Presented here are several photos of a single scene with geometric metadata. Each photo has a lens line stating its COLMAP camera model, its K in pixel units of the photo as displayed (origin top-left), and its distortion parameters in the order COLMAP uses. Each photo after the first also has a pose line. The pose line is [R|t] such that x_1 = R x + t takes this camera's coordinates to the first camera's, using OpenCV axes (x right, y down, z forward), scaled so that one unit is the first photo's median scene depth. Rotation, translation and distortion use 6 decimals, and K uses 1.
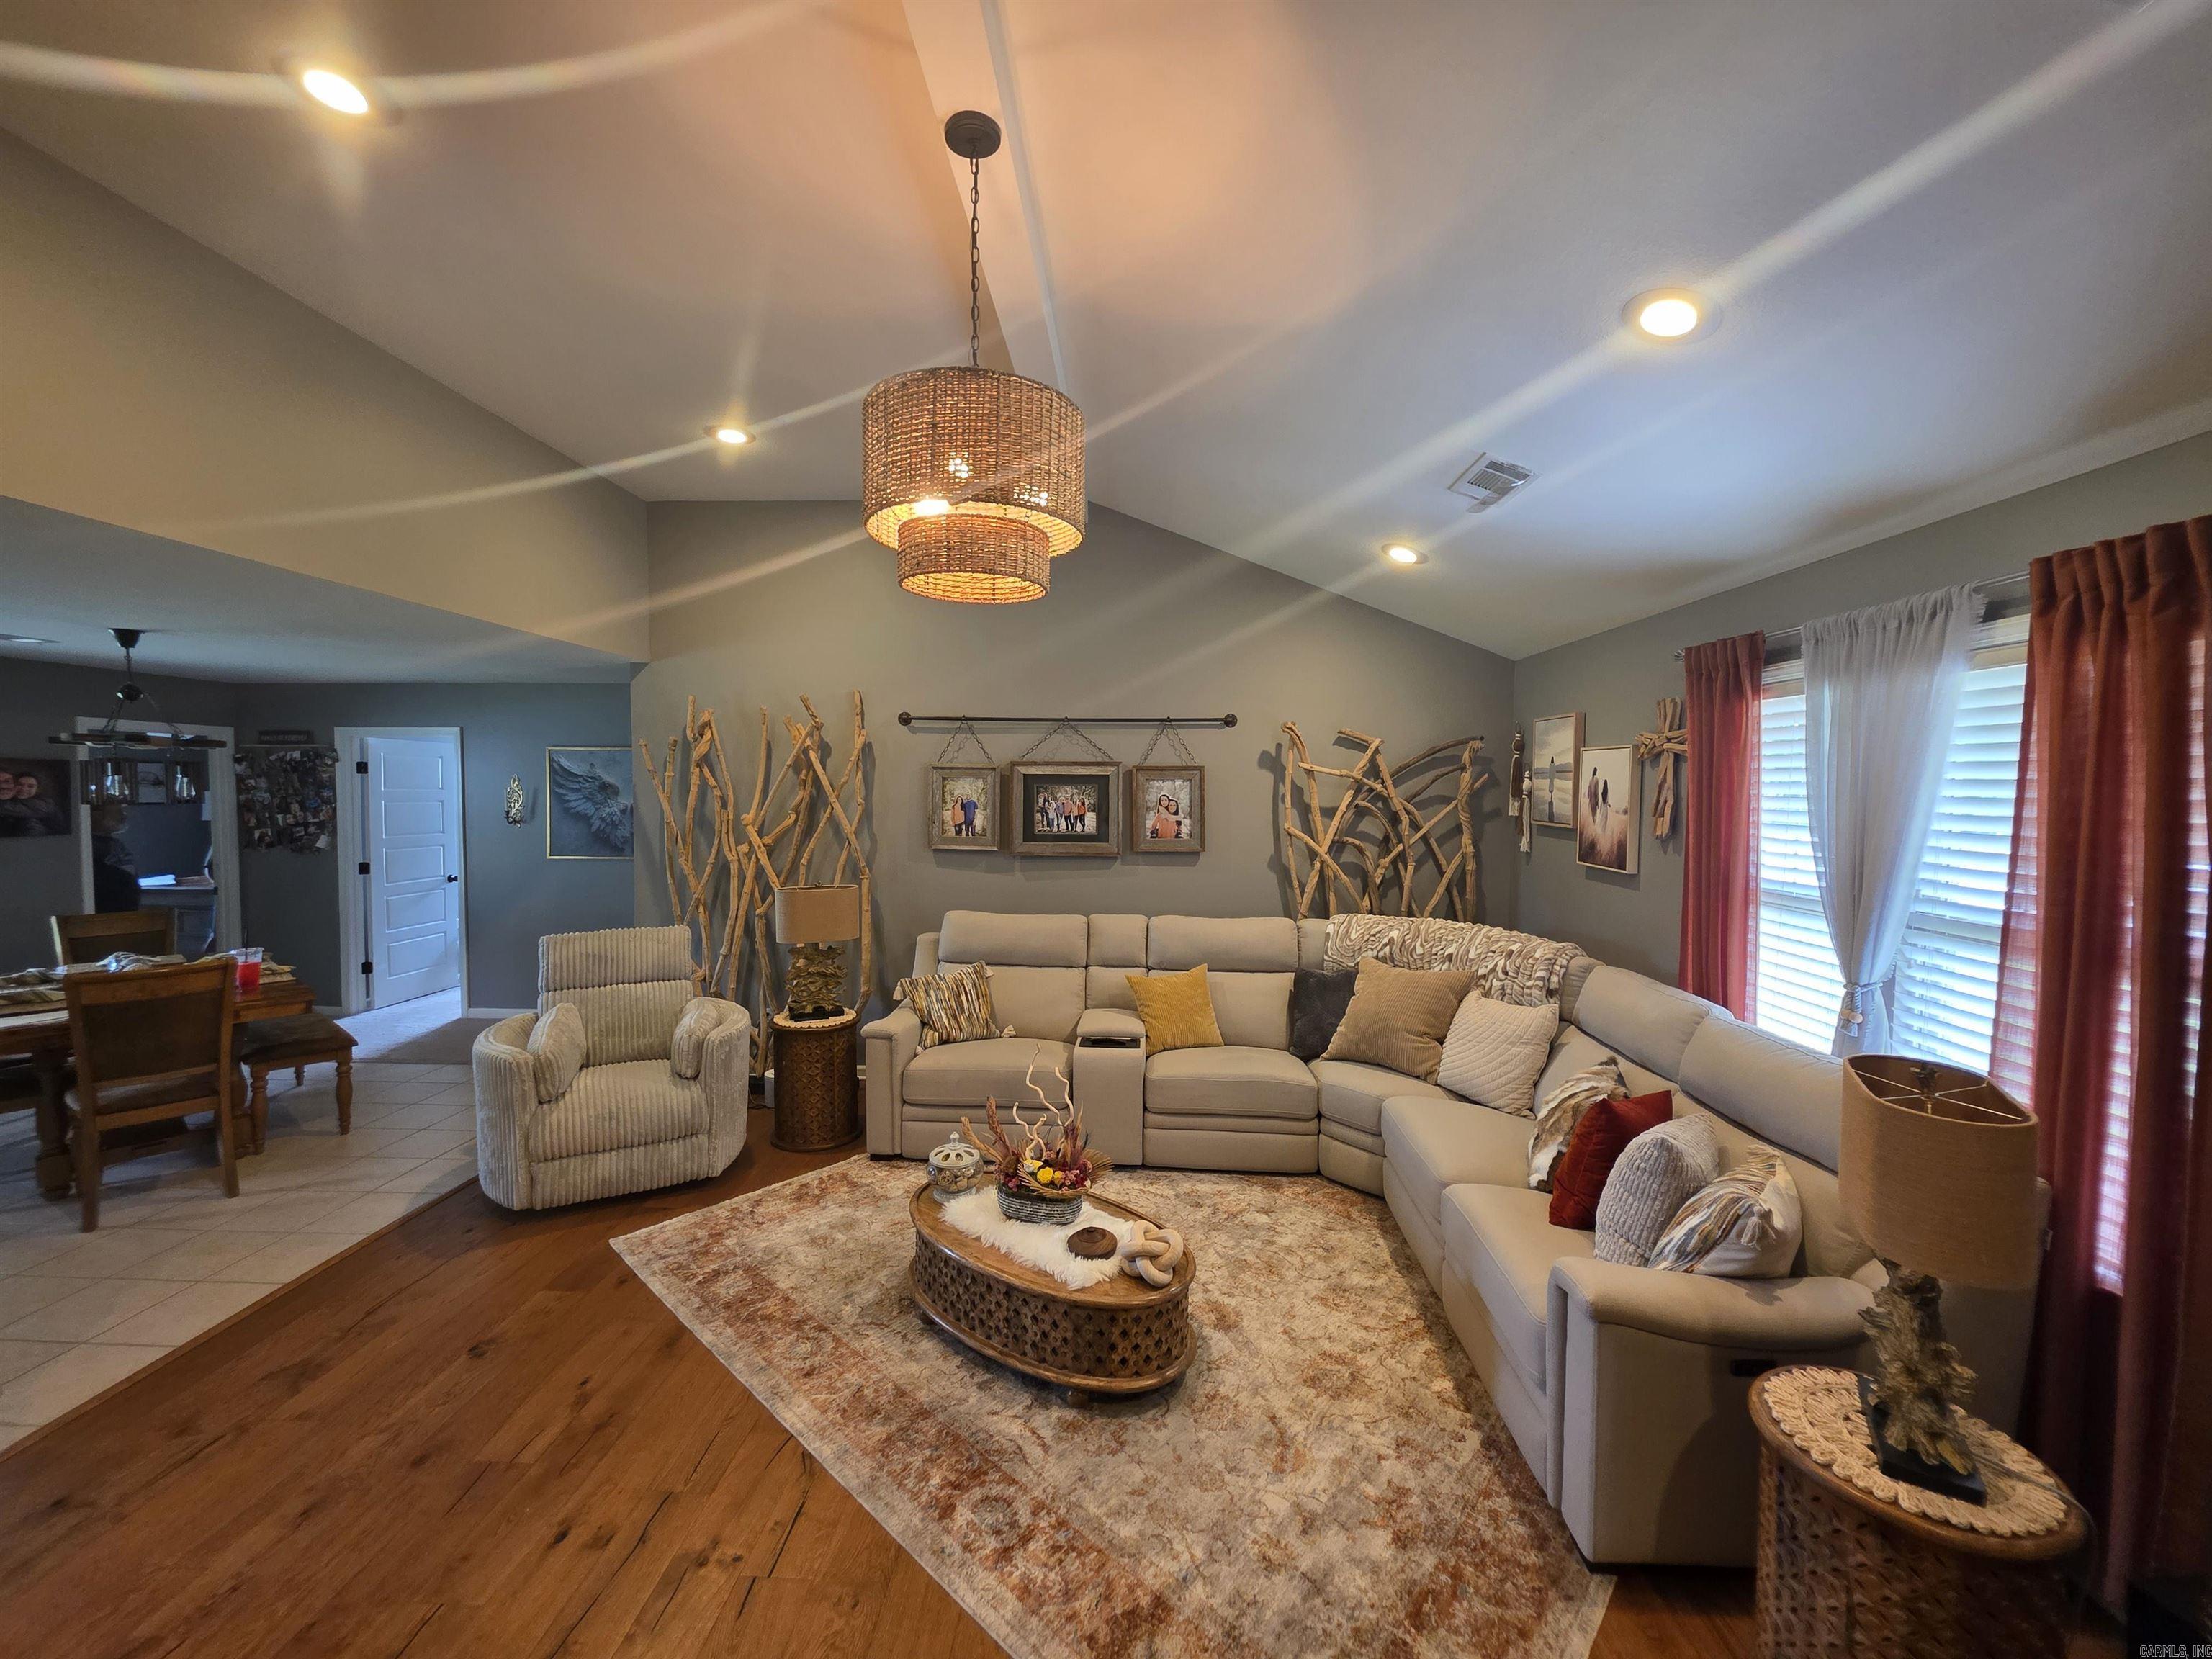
lens RADIAL K [[883.5, 0, 1106.0], [0, 883.5, 824.8], [0, 0, 1]] dist [0.001530, -0.000654]
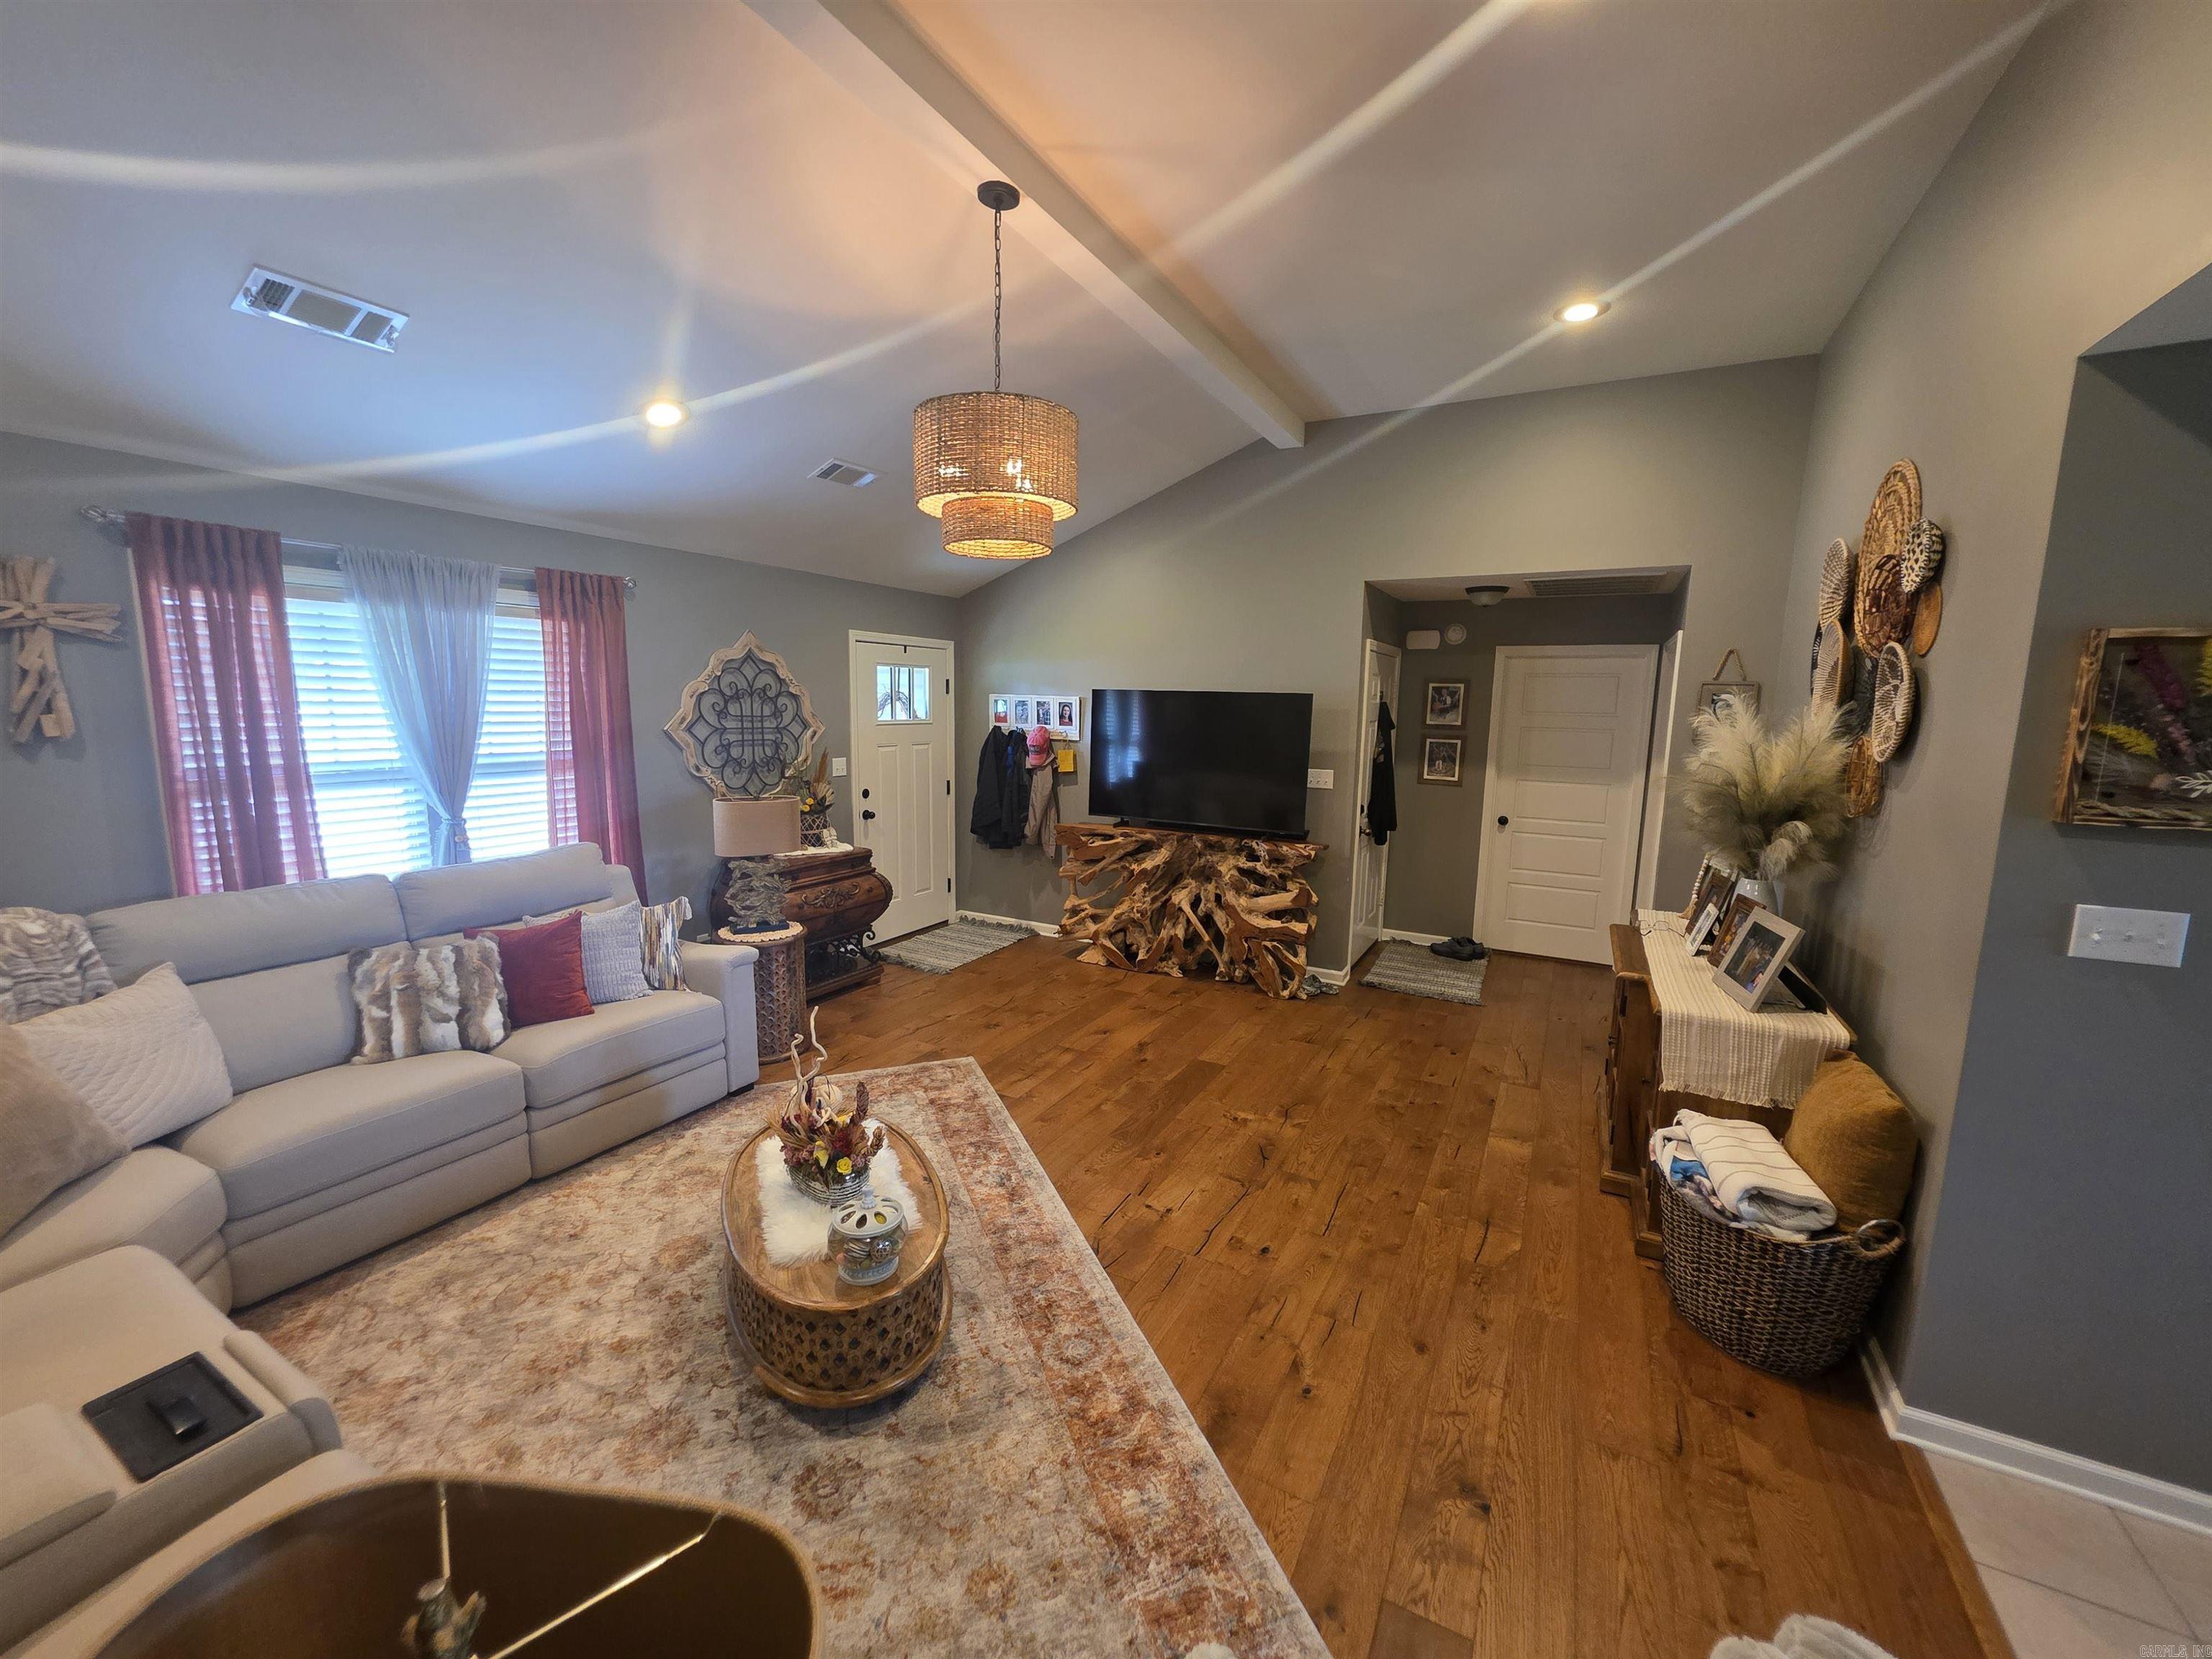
lens RADIAL K [[882.8, 0, 1105.6], [0, 882.8, 825.5], [0, 0, 1]] dist [0.001449, -0.000149]
pose [[-0.898309, -0.085732, 0.430918, -0.381953], [-0.005695, 0.982968, 0.183691, -0.042421], [-0.439327, 0.162557, -0.883497, 0.912047]]
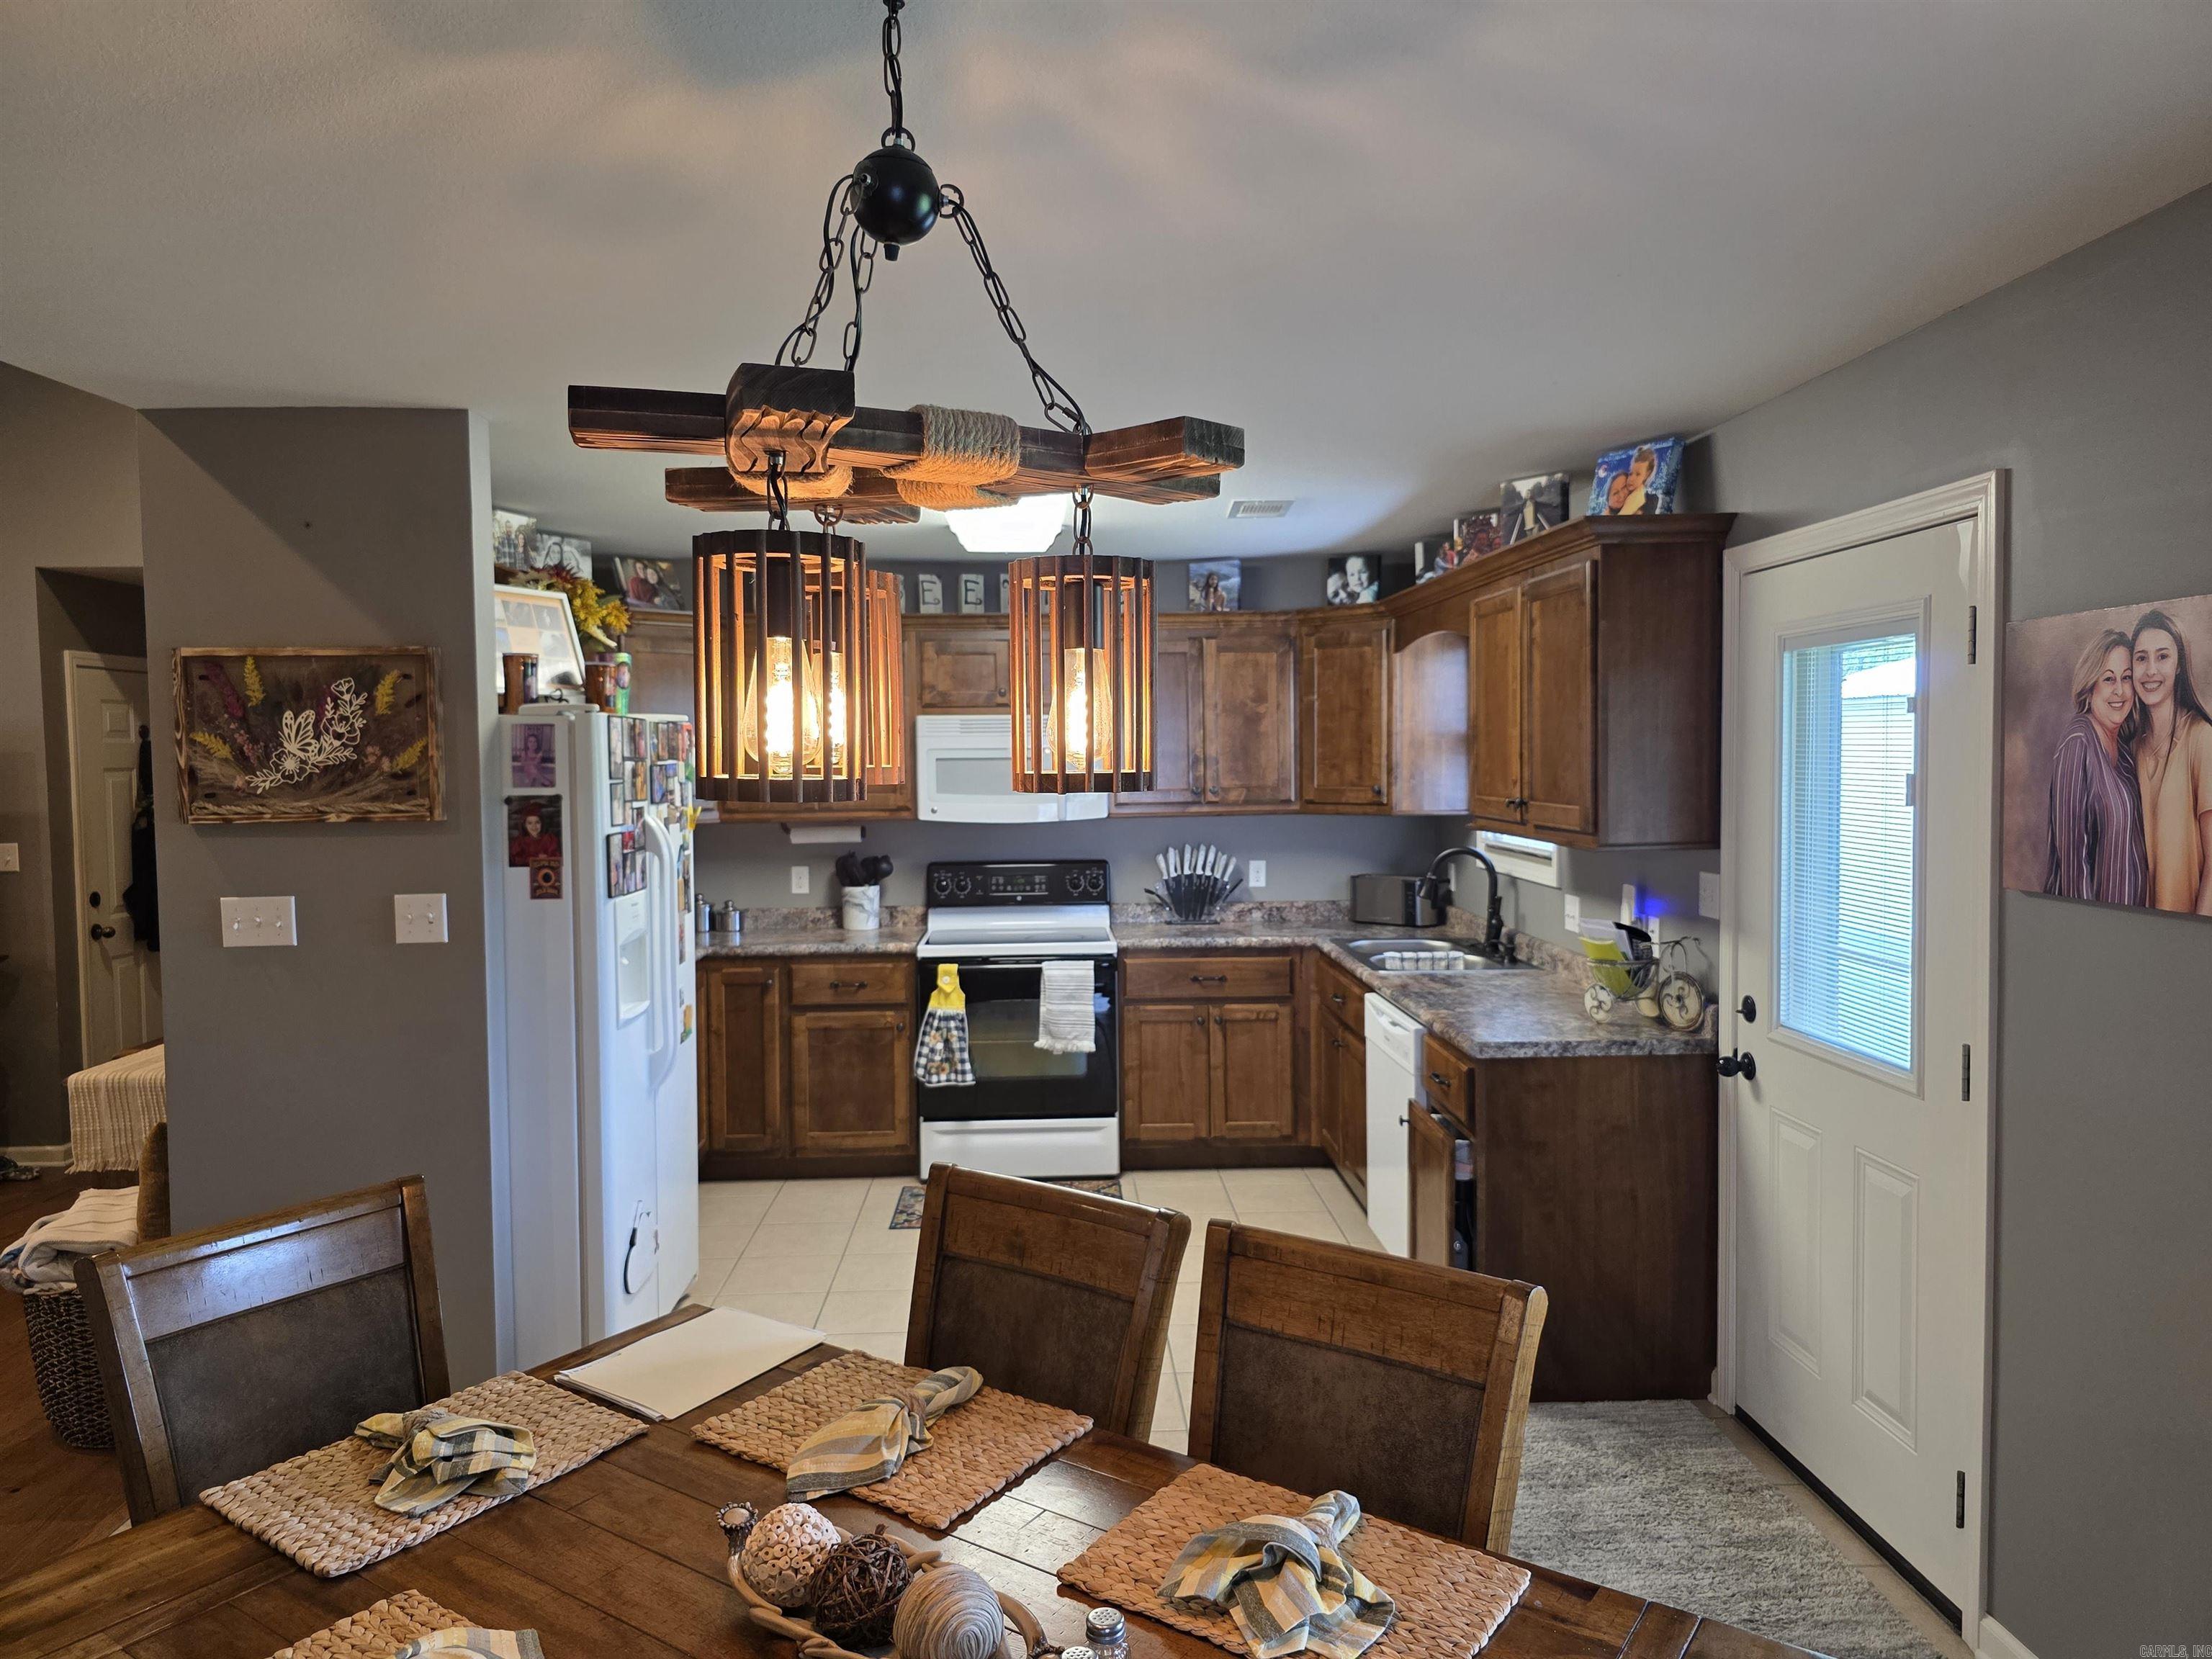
lens RADIAL K [[1487.4, 0, 1111.7], [0, 1487.4, 817.3], [0, 0, 1]] dist [0.044040, -0.043871]
pose [[-0.995998, 0.009883, -0.088825, -0.949709], [0.002057, 0.996139, 0.087764, -0.039779], [0.089350, 0.087230, -0.992173, 1.127886]]
